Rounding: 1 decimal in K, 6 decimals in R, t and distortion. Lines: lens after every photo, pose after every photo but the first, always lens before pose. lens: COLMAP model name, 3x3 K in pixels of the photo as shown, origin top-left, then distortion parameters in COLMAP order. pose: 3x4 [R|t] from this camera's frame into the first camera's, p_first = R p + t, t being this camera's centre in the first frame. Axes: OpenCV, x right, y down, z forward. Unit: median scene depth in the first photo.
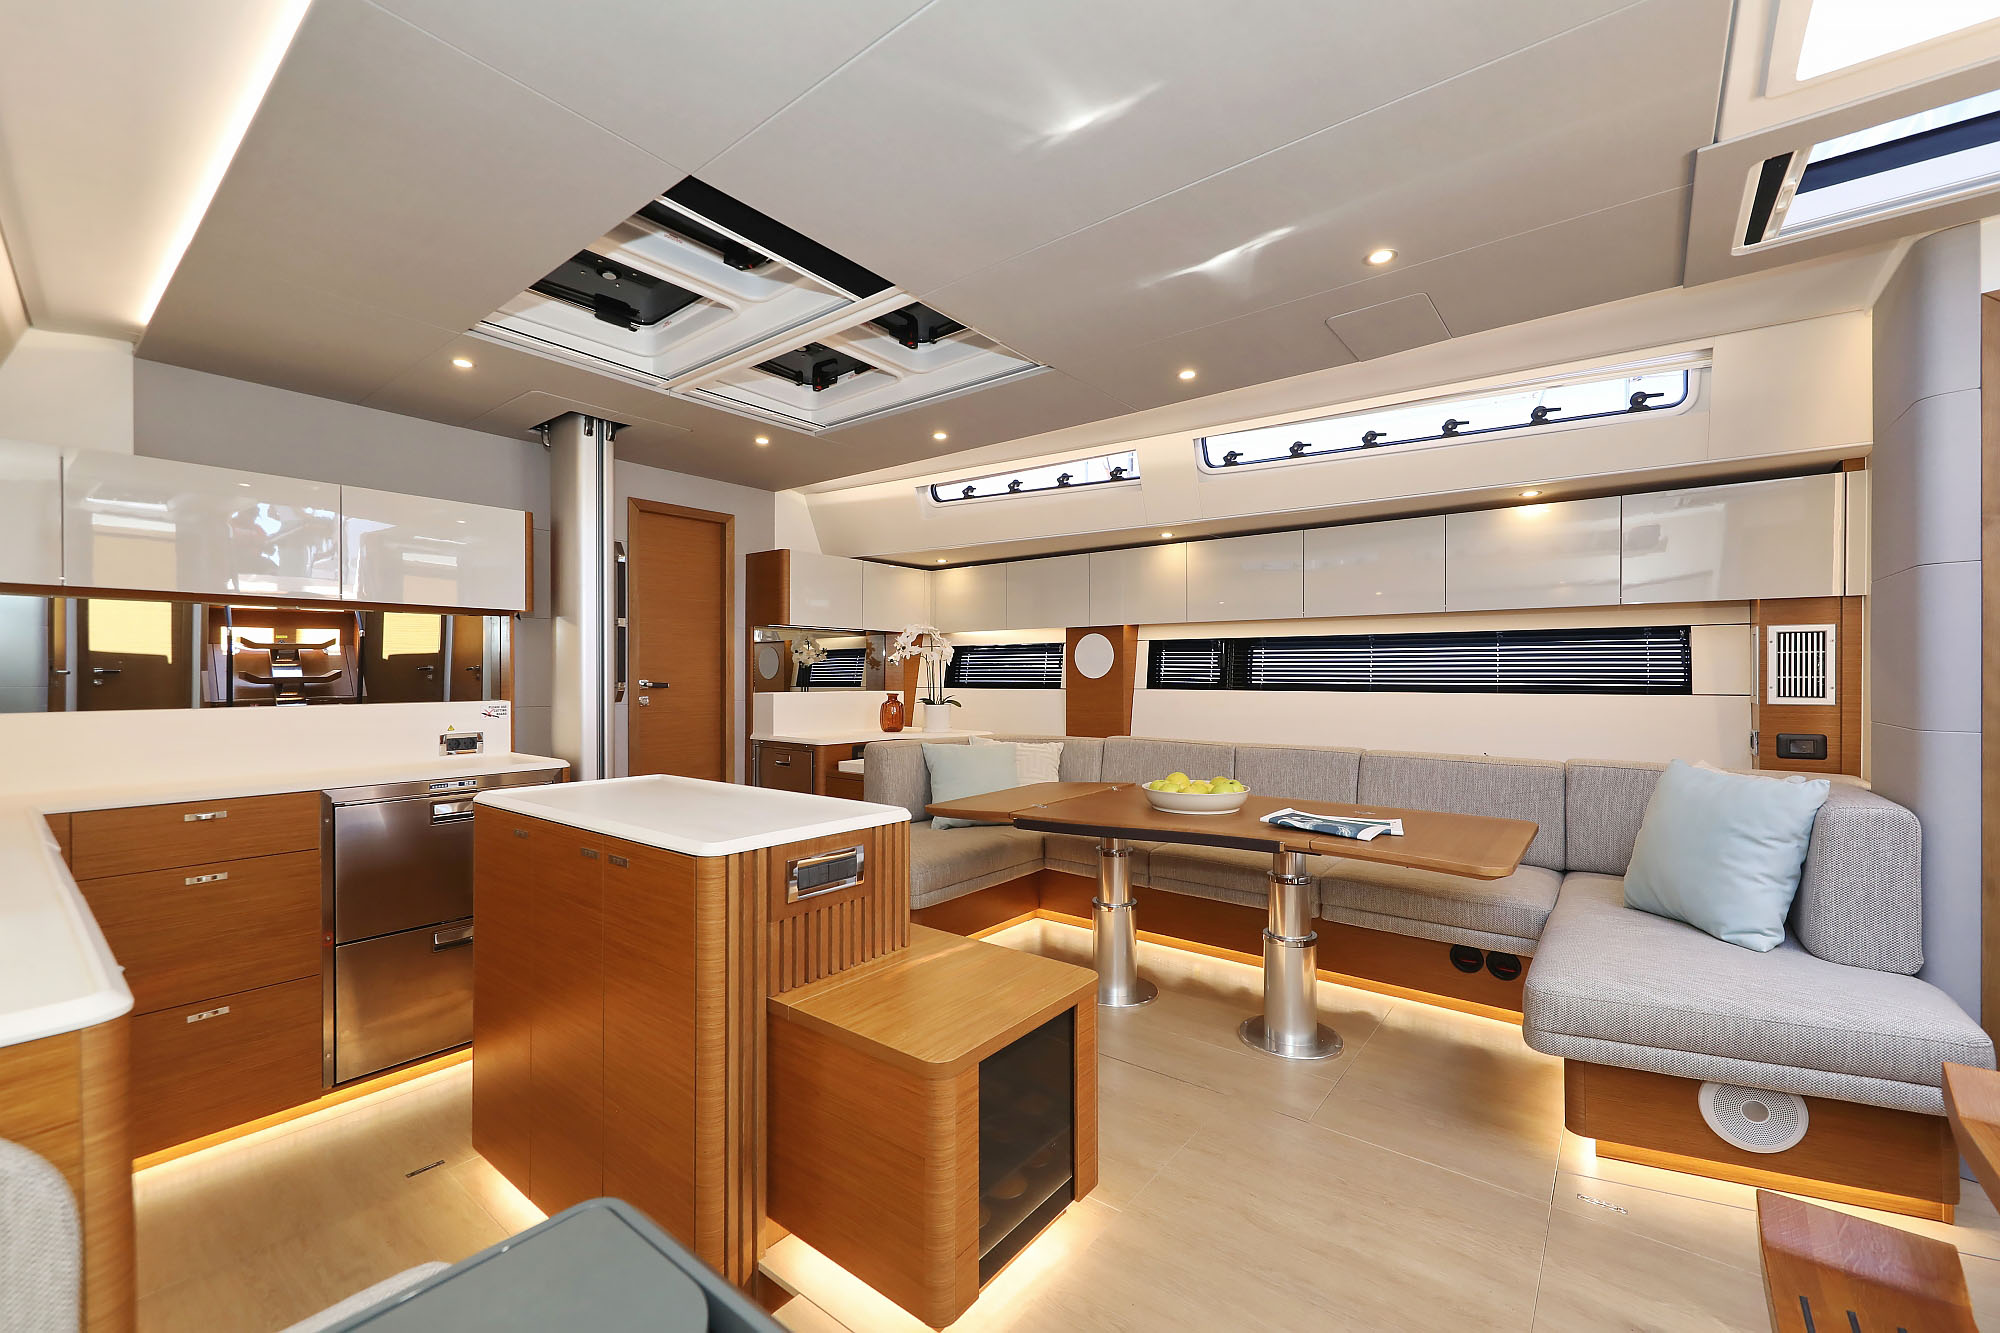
lens RADIAL K [[800.6, 0, 995.7], [0, 800.6, 672.1], [0, 0, 1]] dist [0.000305, 0.000605]
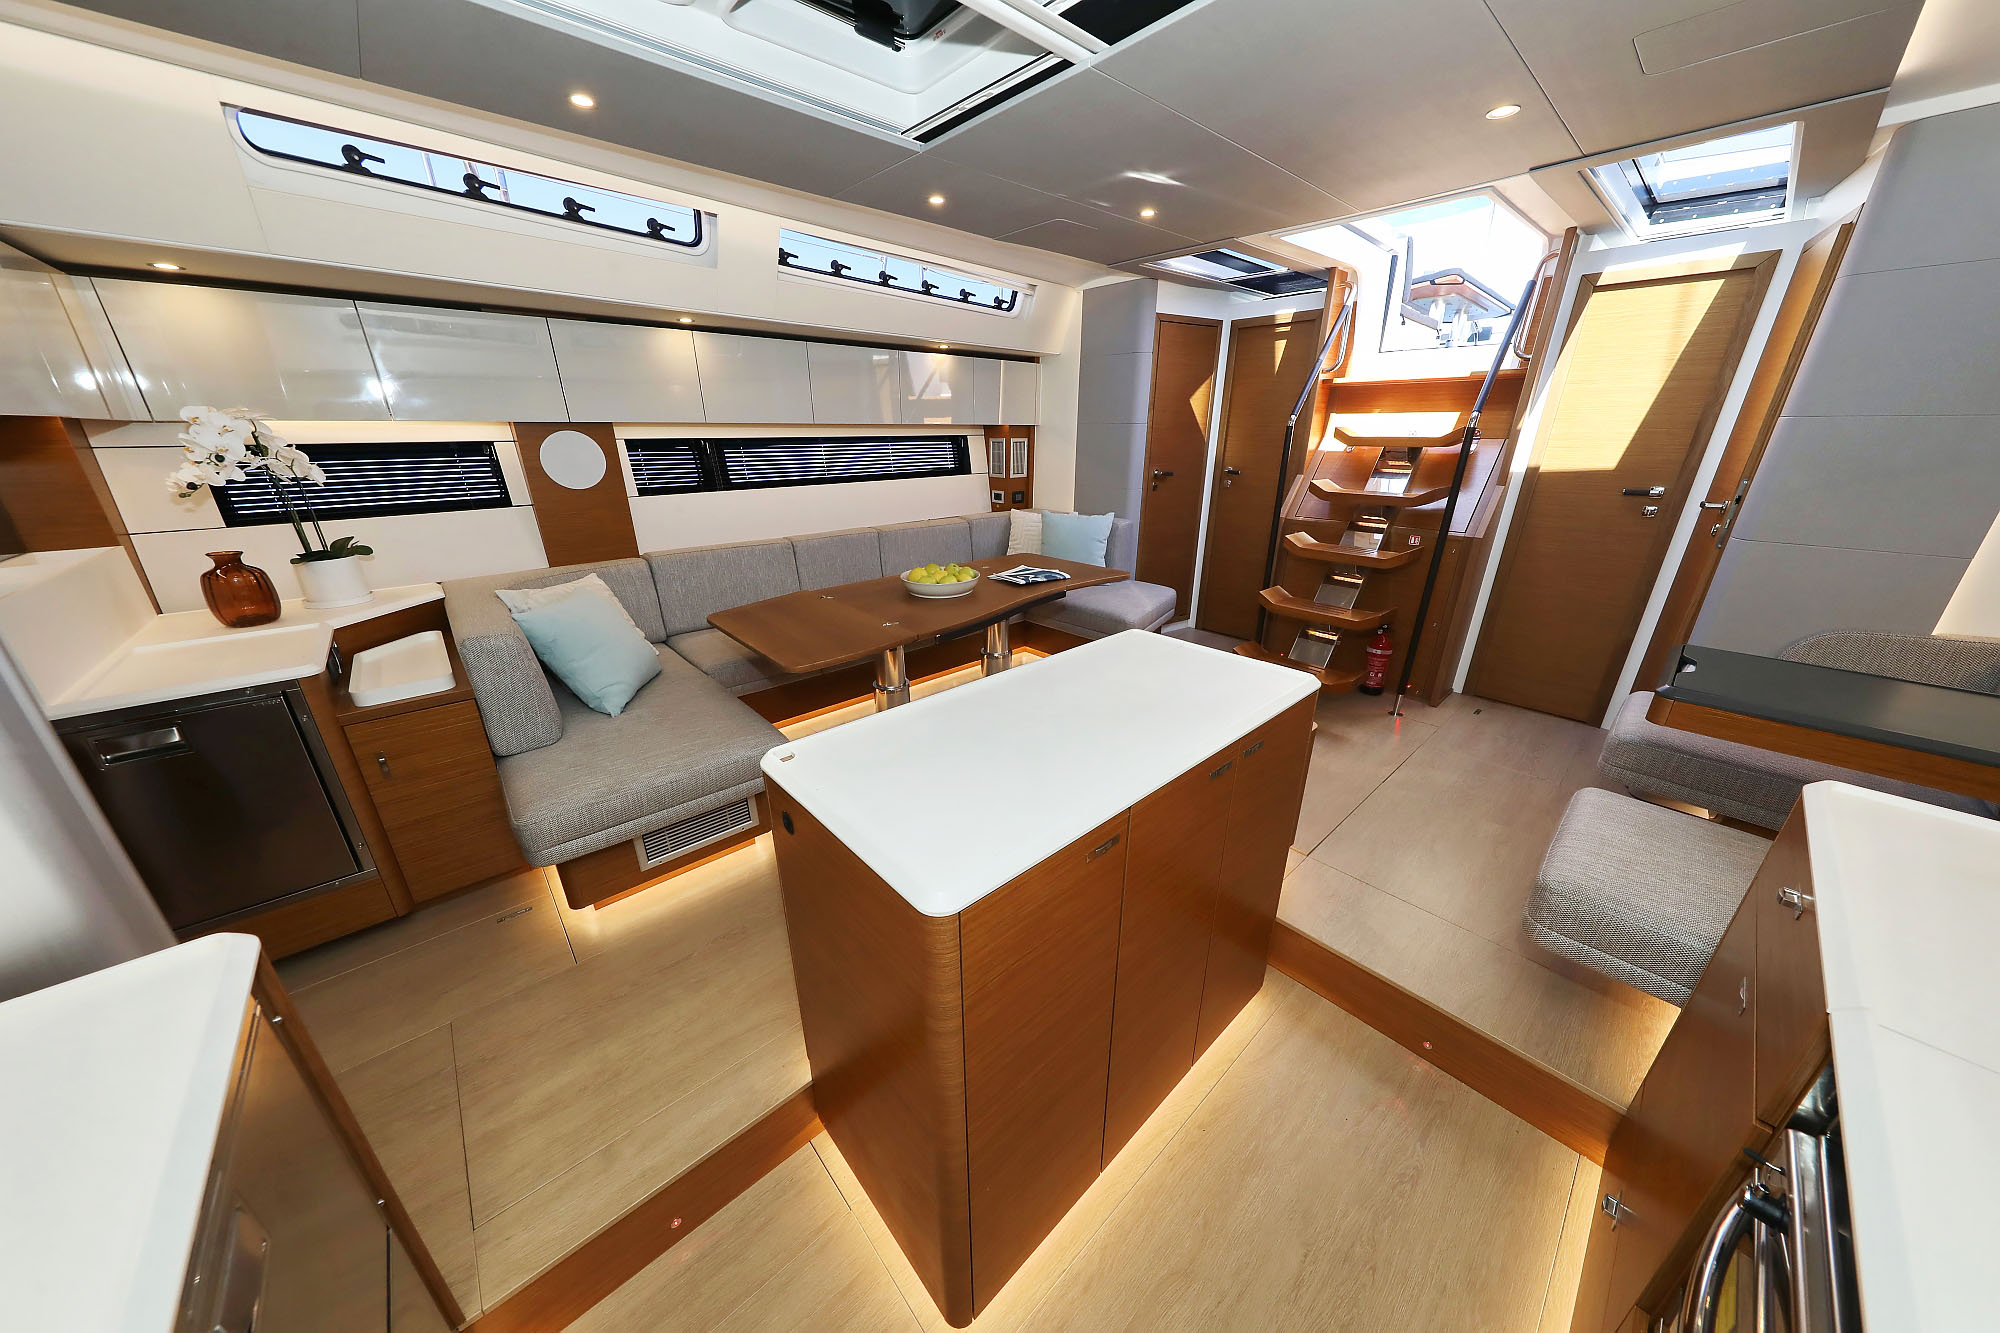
lens RADIAL K [[647.7, 0, 995.5], [0, 647.7, 631.7], [0, 0, 1]] dist [0.000304, 0.000001]
pose [[0.174437, -0.286115, 0.942183, -0.715347], [0.004014, 0.957052, 0.289888, -0.065293], [-0.984660, -0.046785, 0.168094, 0.741622]]
